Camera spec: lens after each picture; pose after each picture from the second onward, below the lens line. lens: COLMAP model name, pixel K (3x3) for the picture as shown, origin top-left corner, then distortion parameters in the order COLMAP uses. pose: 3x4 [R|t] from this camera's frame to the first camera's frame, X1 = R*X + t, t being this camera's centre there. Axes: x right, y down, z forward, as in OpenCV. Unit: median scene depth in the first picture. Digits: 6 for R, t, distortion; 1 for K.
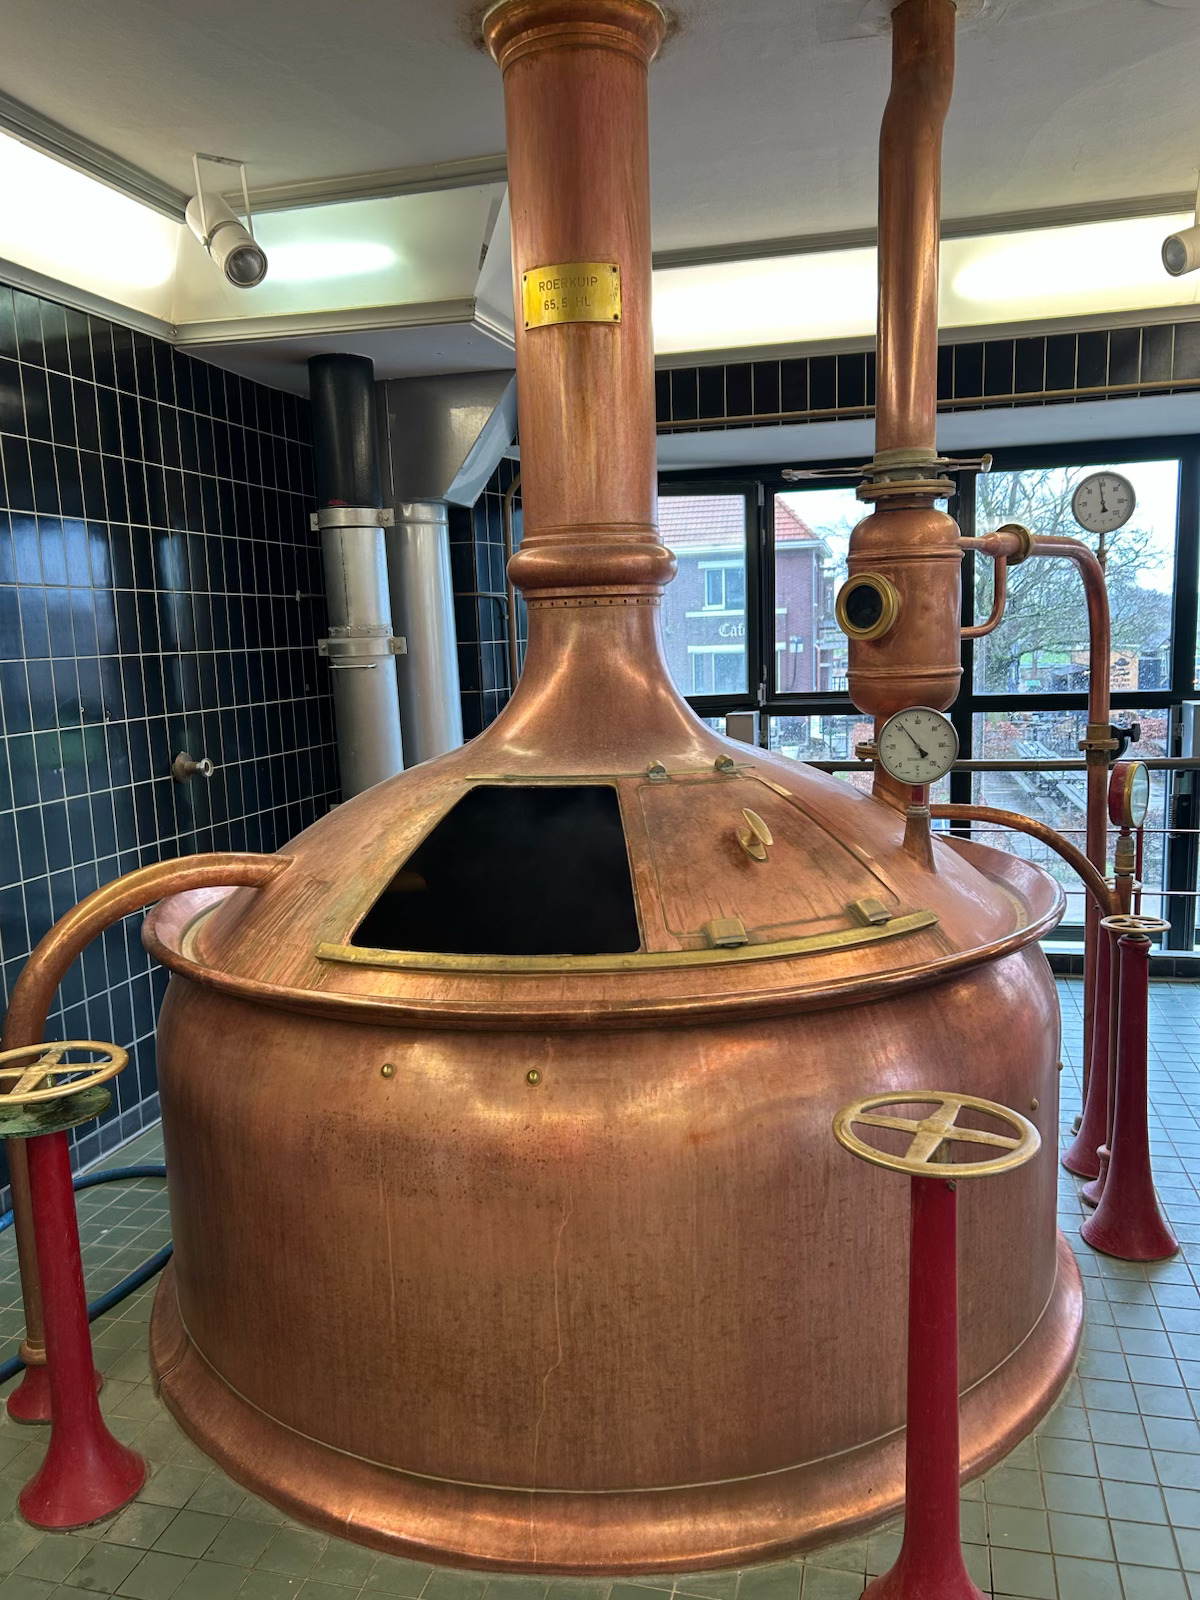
lens RADIAL K [[1212.4, 0, 610.2], [0, 1212.4, 798.1], [0, 0, 1]] dist [0.014894, -0.007758]
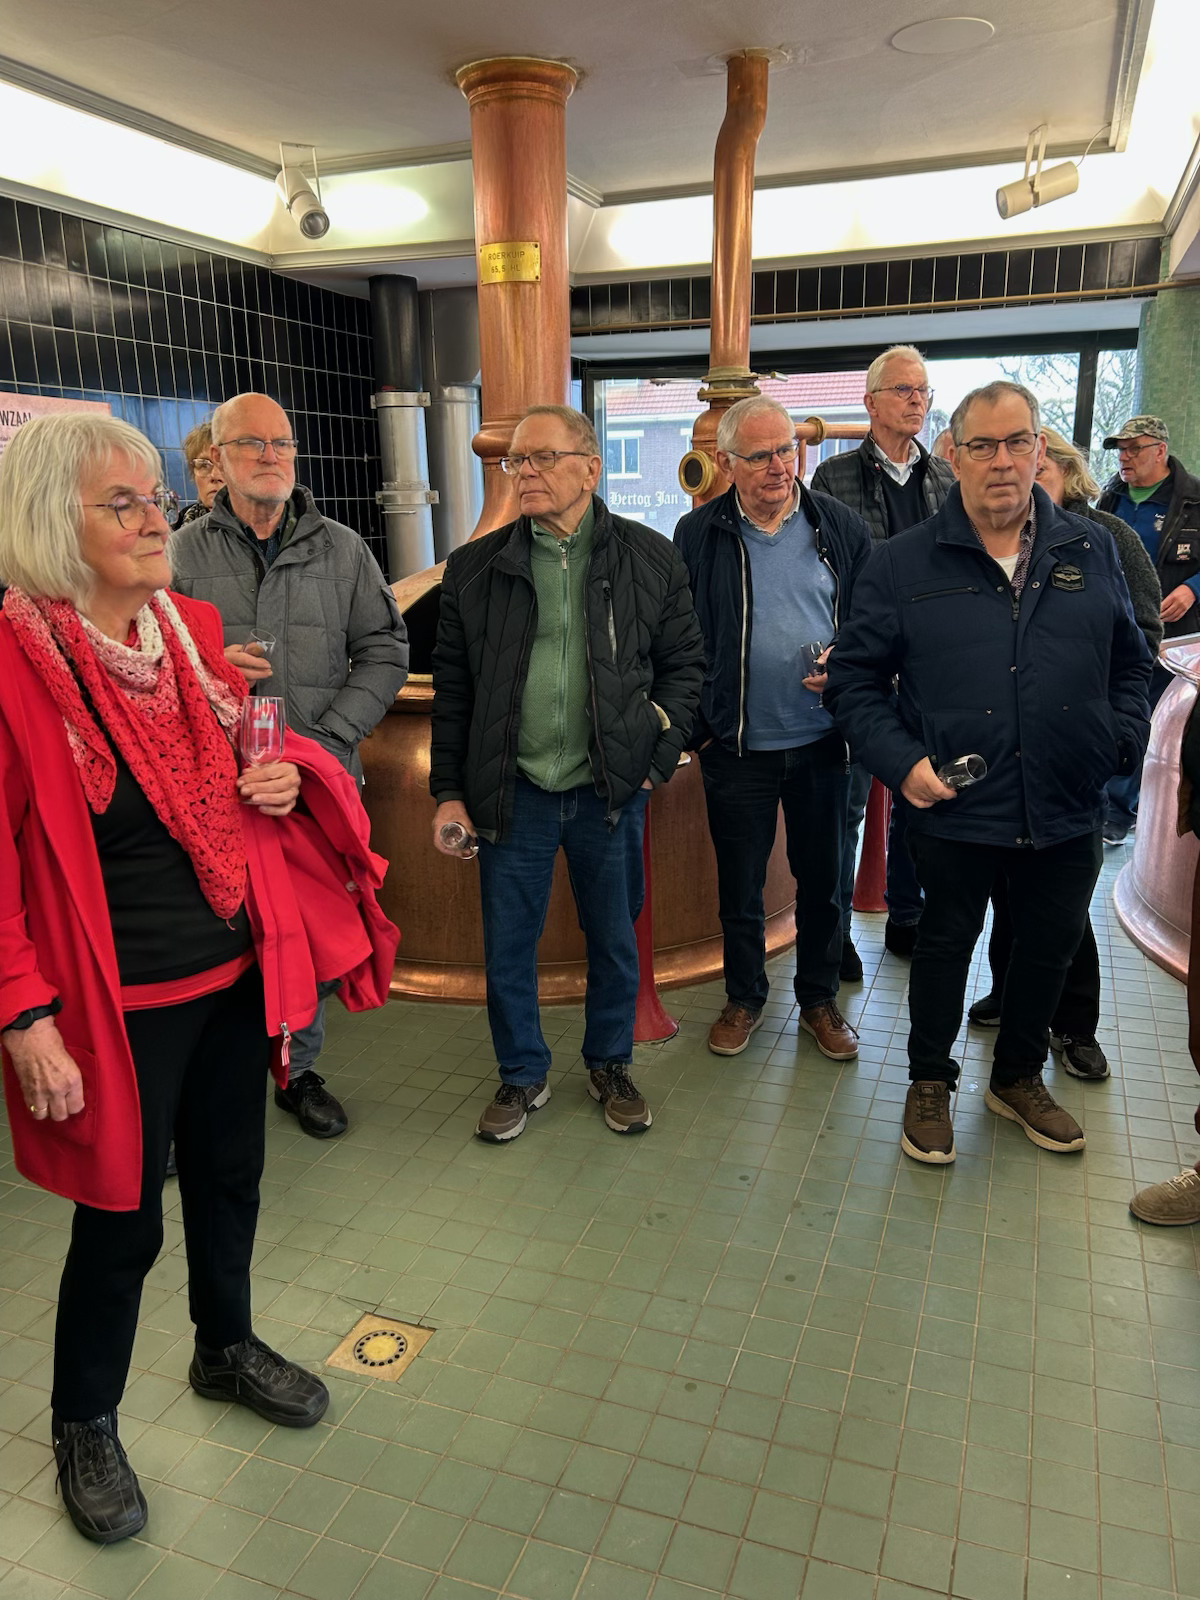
lens RADIAL K [[1212.4, 0, 595.4], [0, 1212.4, 804.3], [0, 0, 1]] dist [0.014894, -0.007758]
pose [[0.993728, 0.043840, -0.102868, 0.186584], [-0.031962, 0.992921, 0.114394, 0.062543], [0.107155, -0.110388, 0.988095, -0.414239]]
